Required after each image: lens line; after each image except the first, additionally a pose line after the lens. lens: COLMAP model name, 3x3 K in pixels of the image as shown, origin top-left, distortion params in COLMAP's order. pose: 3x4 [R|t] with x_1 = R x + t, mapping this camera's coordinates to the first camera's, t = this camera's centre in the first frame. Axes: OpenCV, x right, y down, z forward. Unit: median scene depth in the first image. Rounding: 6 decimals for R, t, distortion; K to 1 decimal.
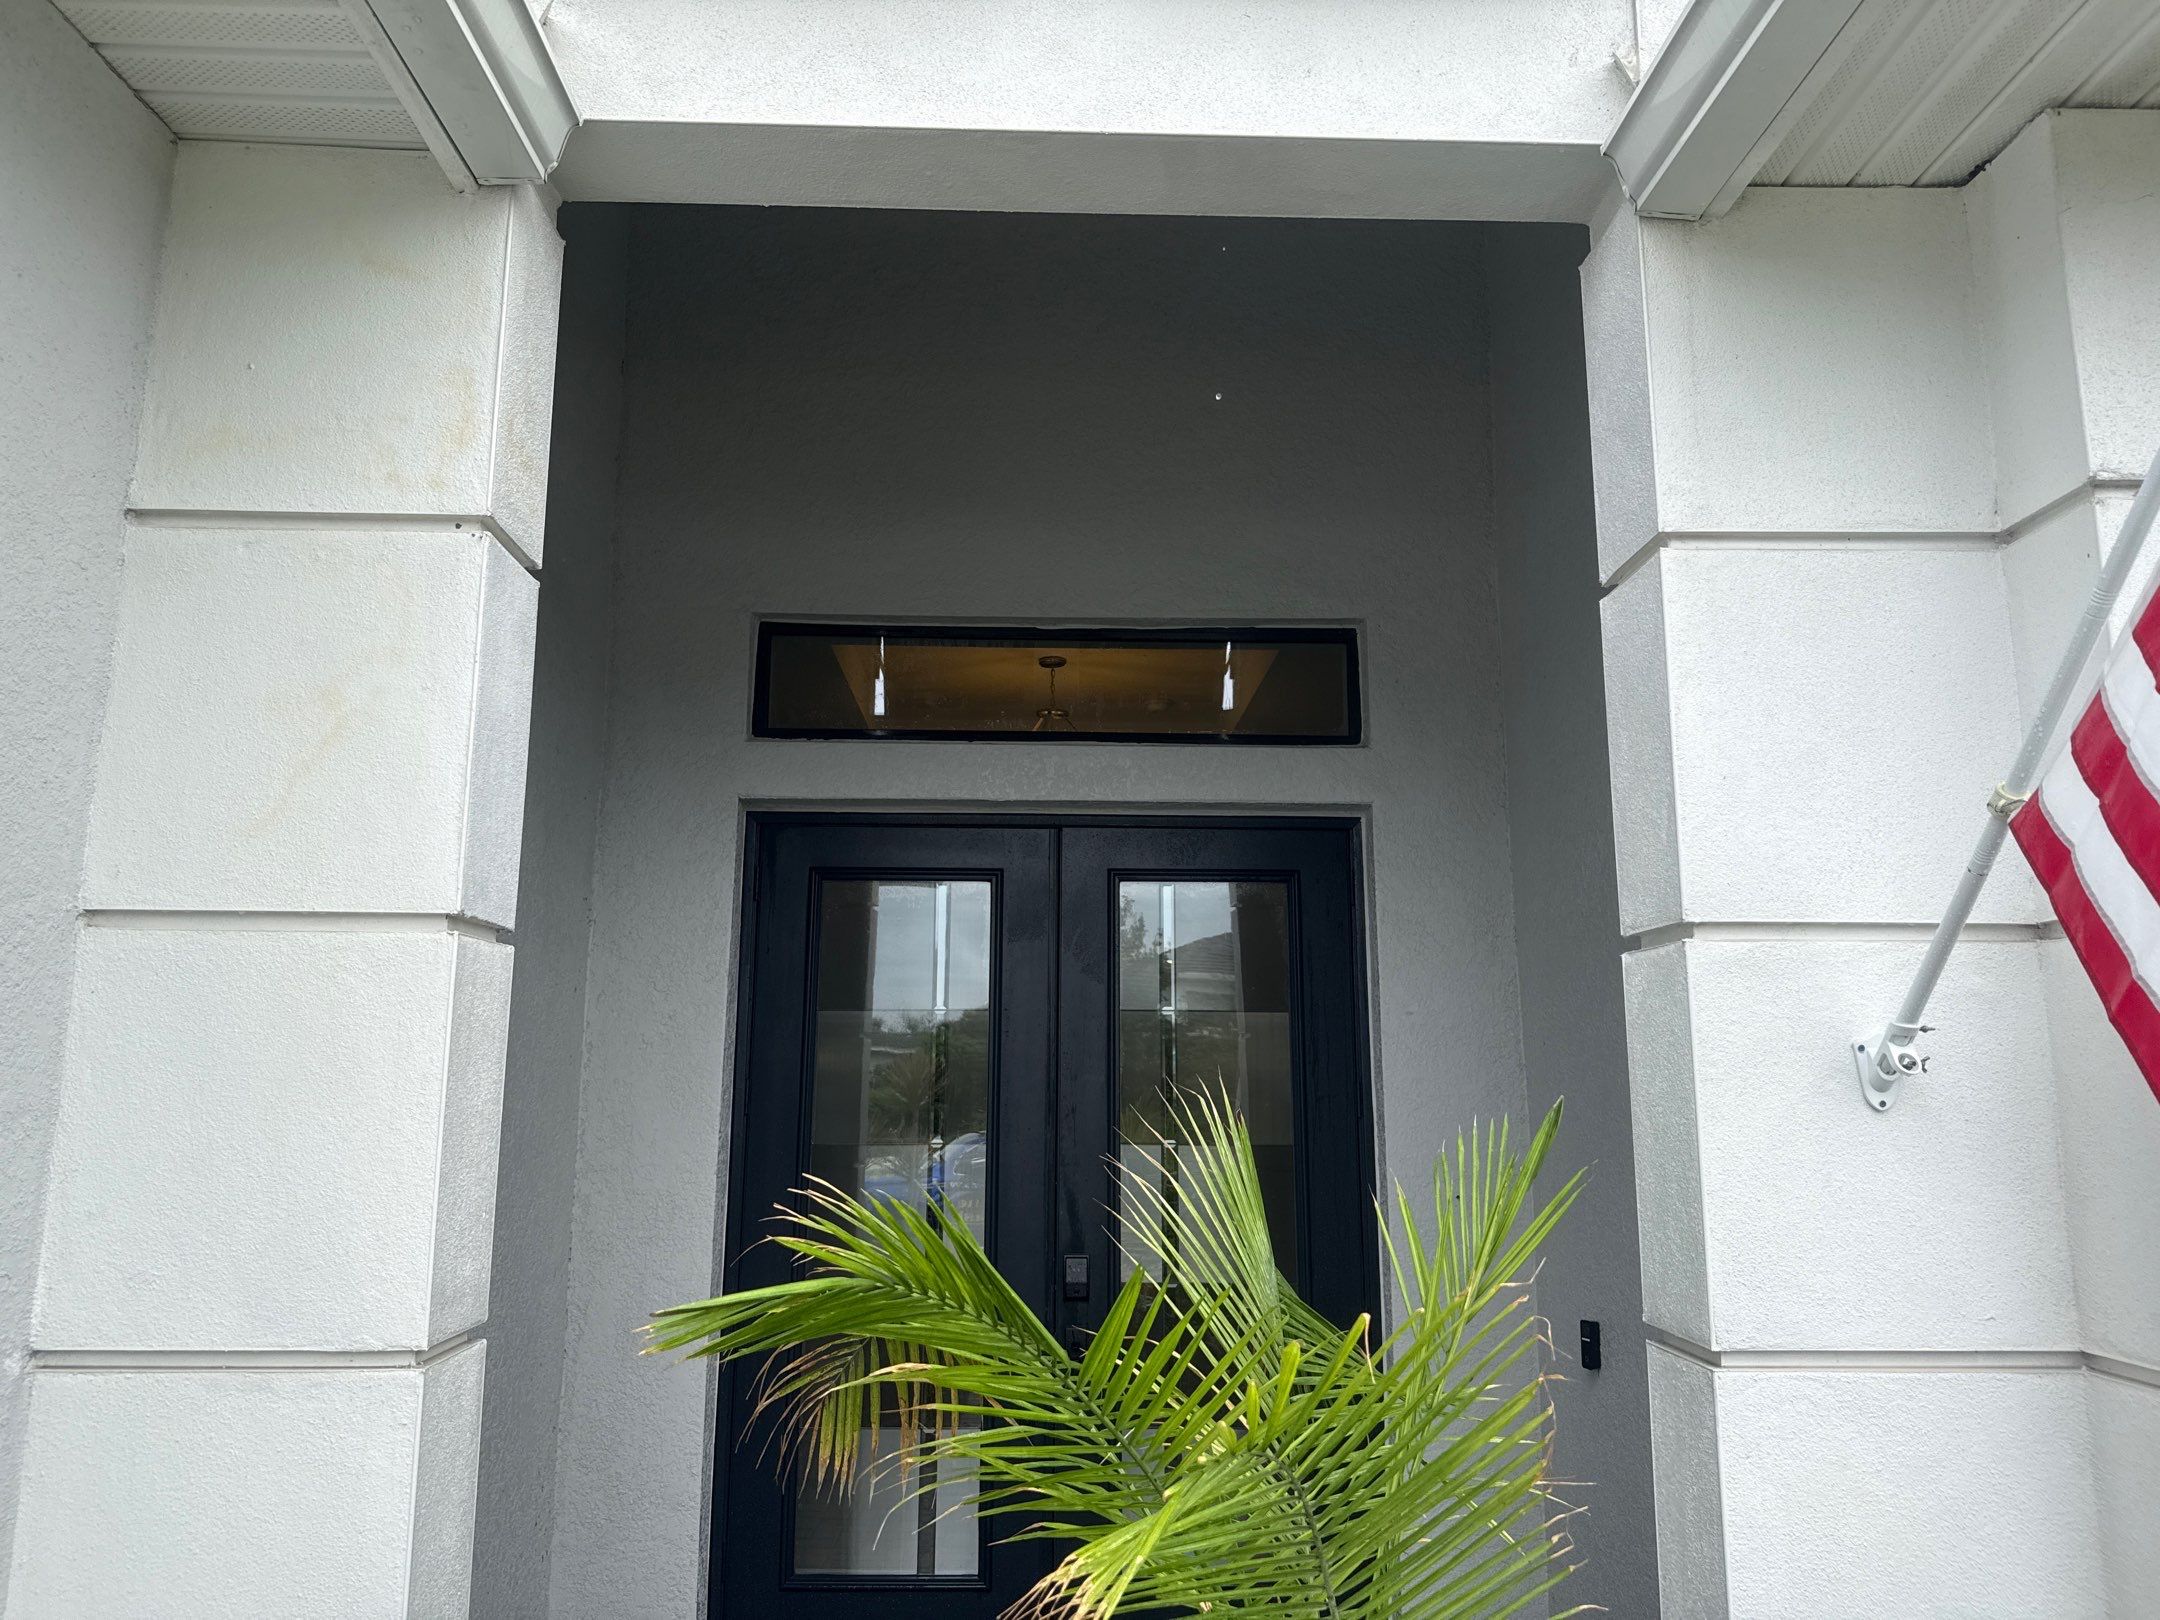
lens RADIAL K [[1531.2, 0, 1069.1], [0, 1531.2, 795.6], [0, 0, 1]] dist [0.031625, -0.036681]
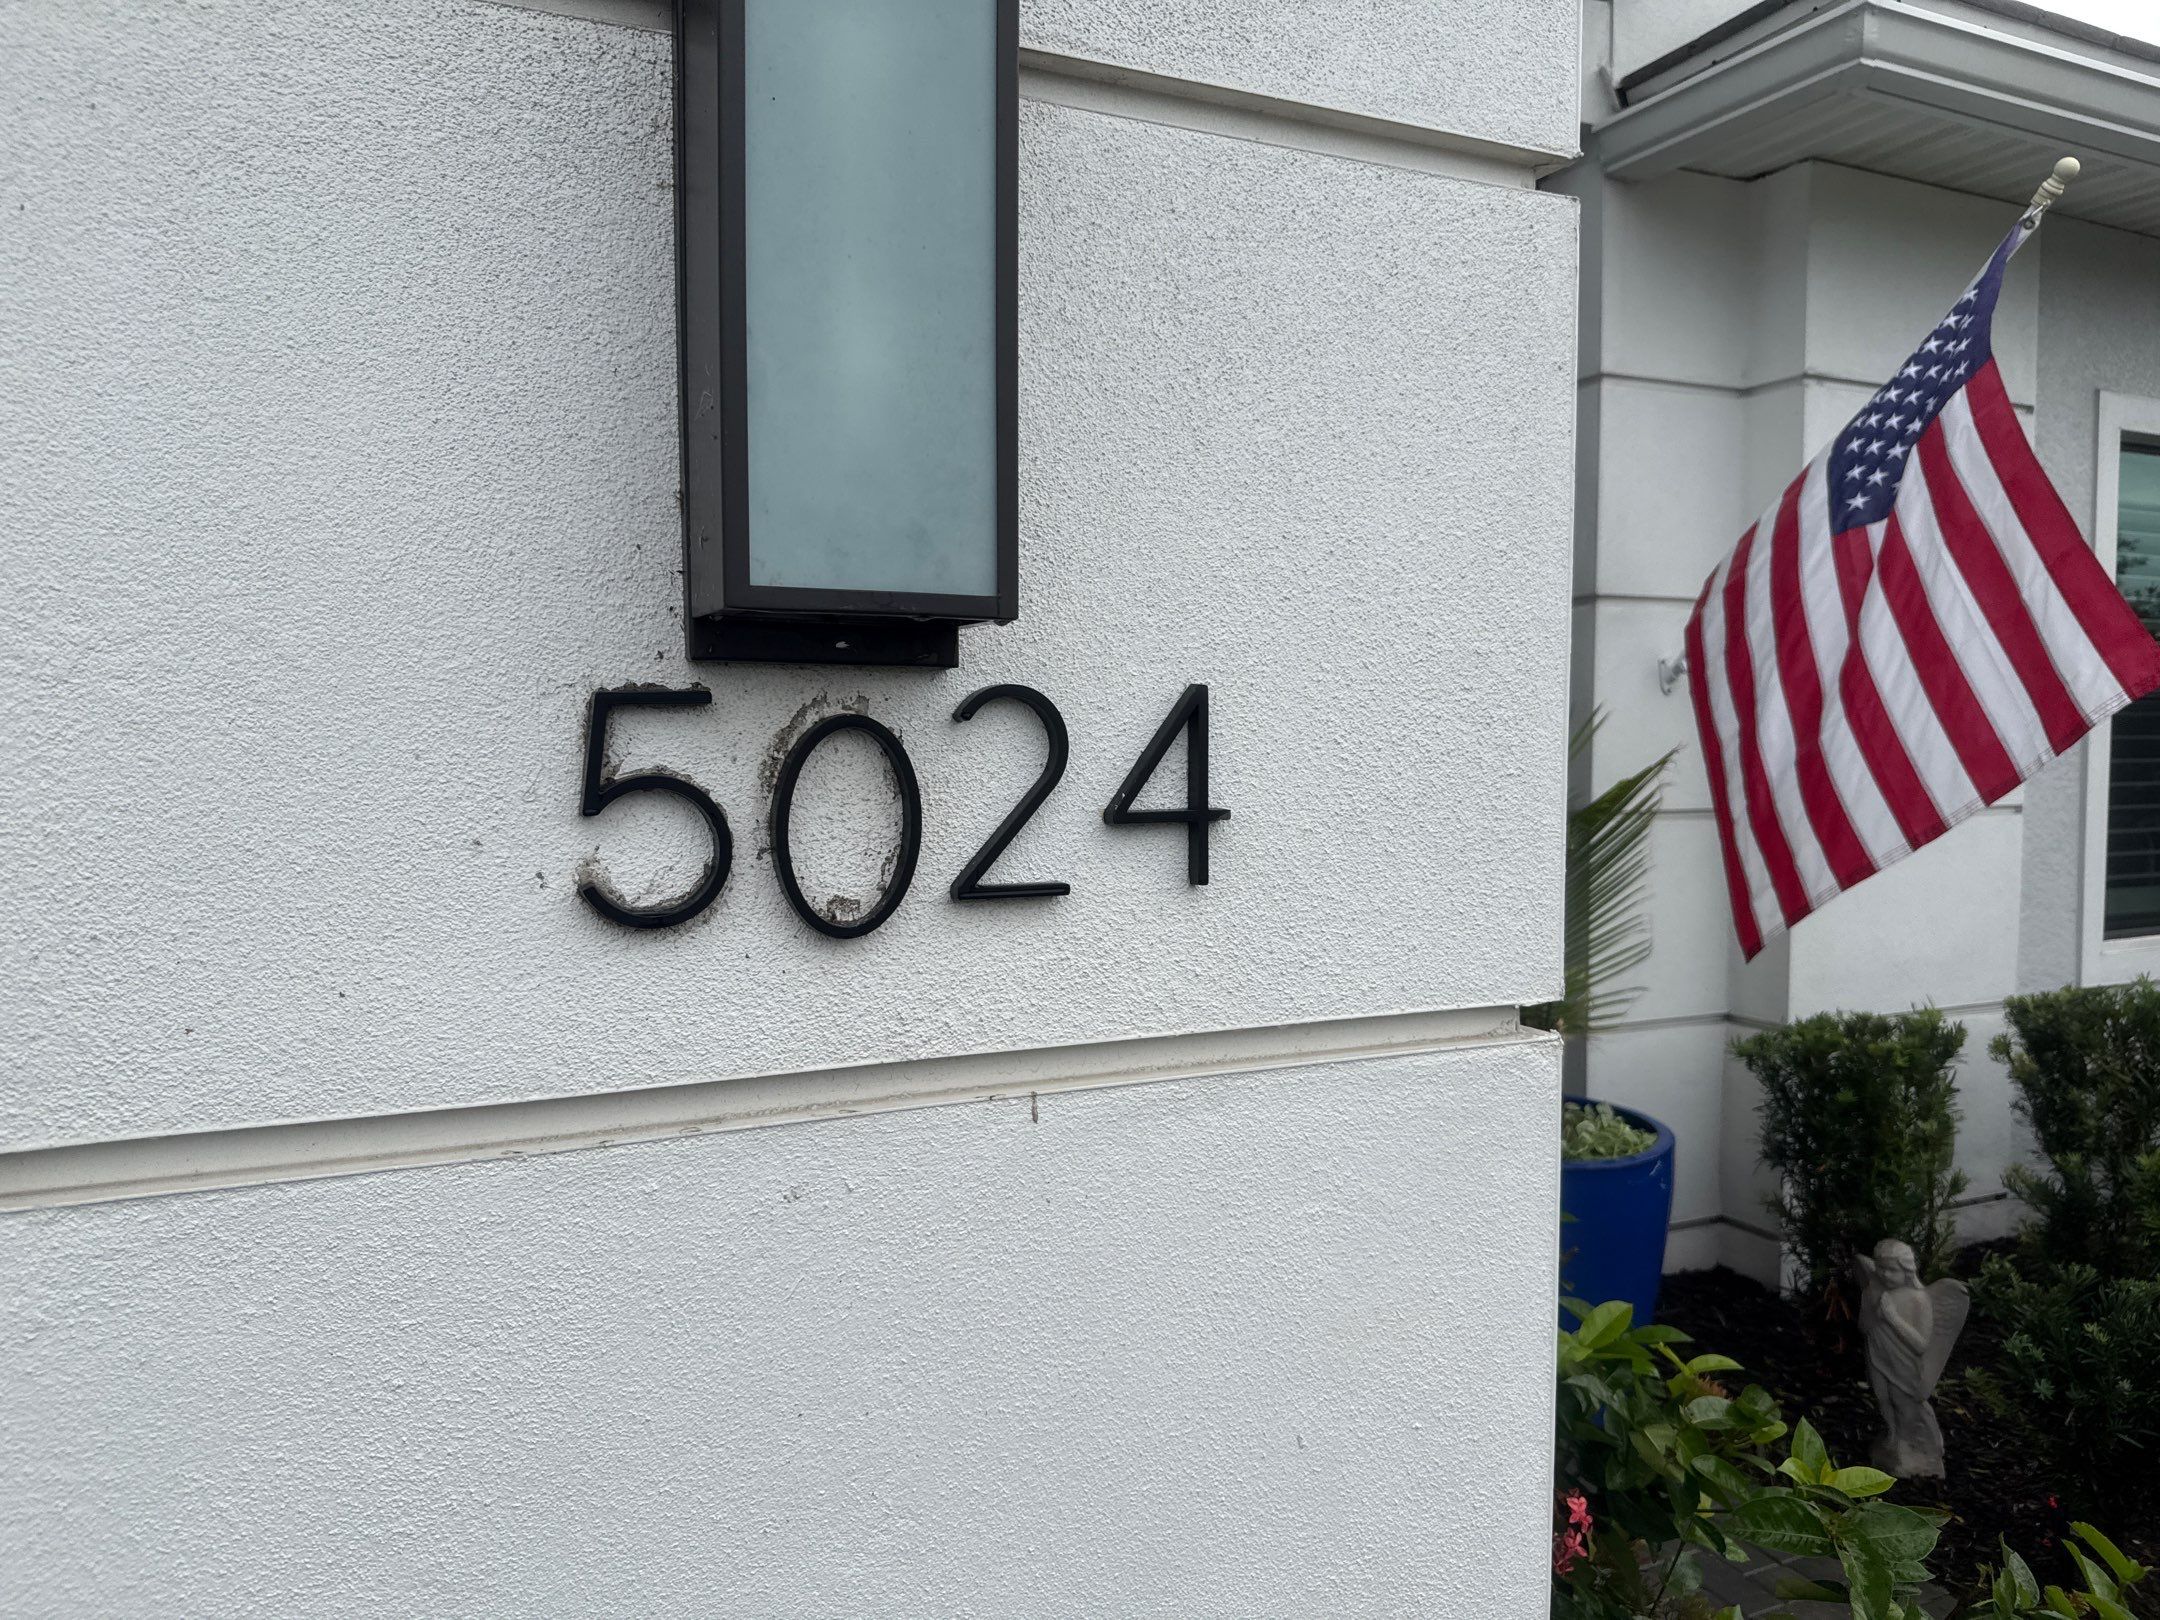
lens RADIAL K [[1531.2, 0, 1069.1], [0, 1531.2, 795.6], [0, 0, 1]] dist [0.031625, -0.036681]
pose [[0.913604, -0.021765, 0.406021, -0.974070], [-0.070137, 0.975162, 0.210093, -0.027262], [-0.400509, -0.220419, 0.889386, -0.471040]]
